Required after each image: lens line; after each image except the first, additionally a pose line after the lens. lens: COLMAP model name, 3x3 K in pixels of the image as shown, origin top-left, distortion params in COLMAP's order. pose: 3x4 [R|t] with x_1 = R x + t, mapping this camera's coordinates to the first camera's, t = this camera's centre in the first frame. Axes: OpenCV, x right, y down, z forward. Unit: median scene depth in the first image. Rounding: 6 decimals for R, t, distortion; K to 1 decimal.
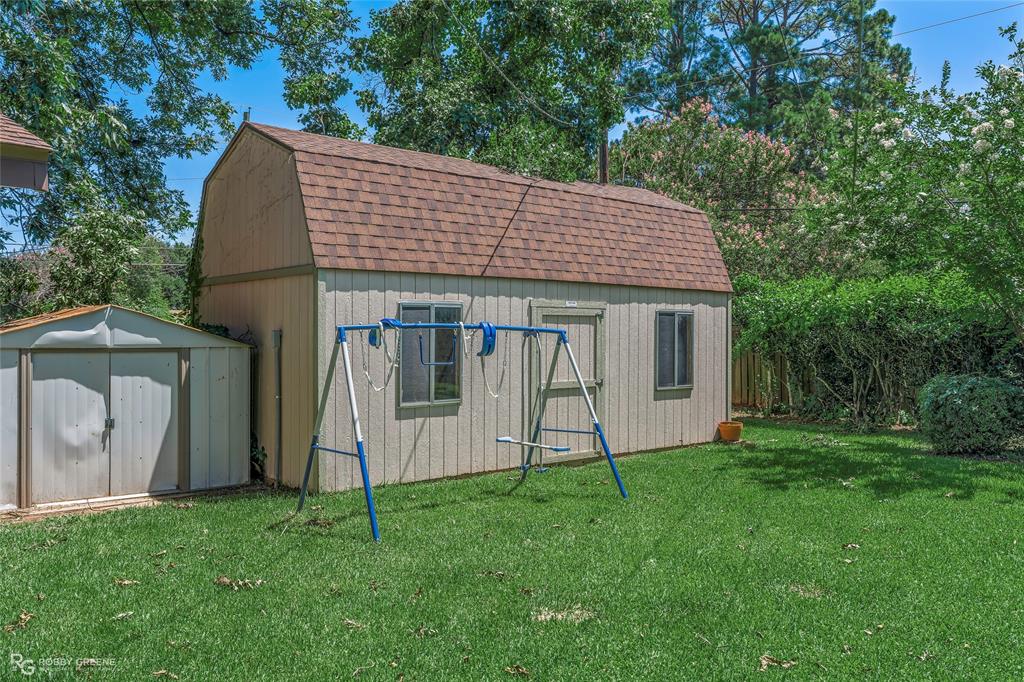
lens RADIAL K [[850.4, 0, 518.1], [0, 850.4, 321.6], [0, 0, 1]] dist [-0.013859, -0.003596]
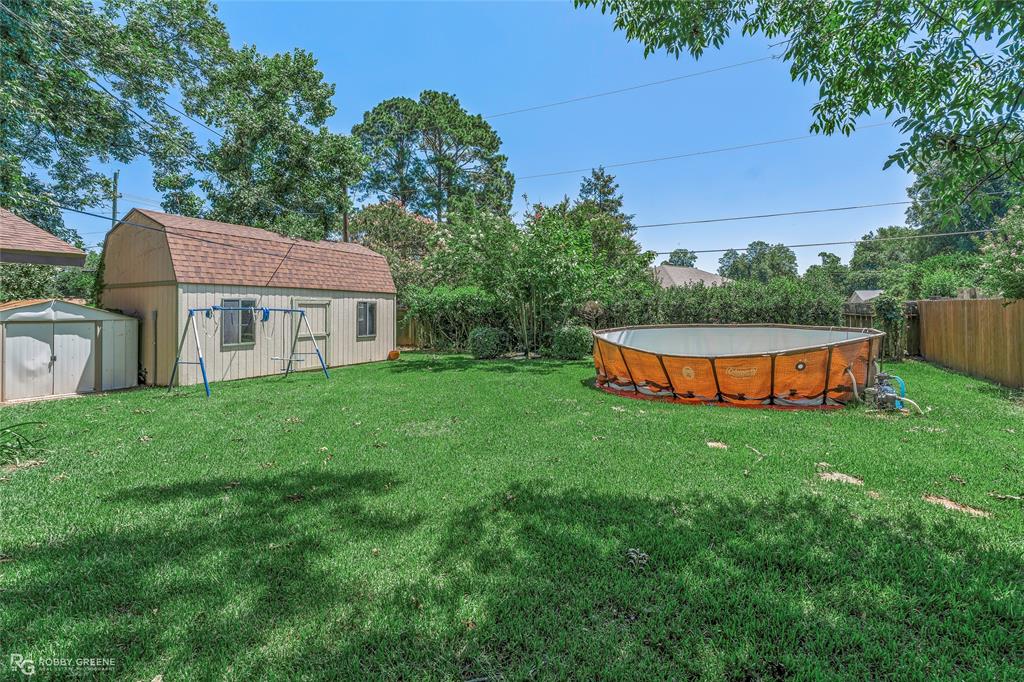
lens RADIAL K [[487.2, 0, 524.8], [0, 487.2, 300.8], [0, 0, 1]] dist [-0.003377, 0.000508]
pose [[0.919936, 0.002038, 0.392064, 0.071261], [0.001647, 0.999958, -0.009064, -0.002765], [-0.392066, 0.008984, 0.919893, -0.382451]]
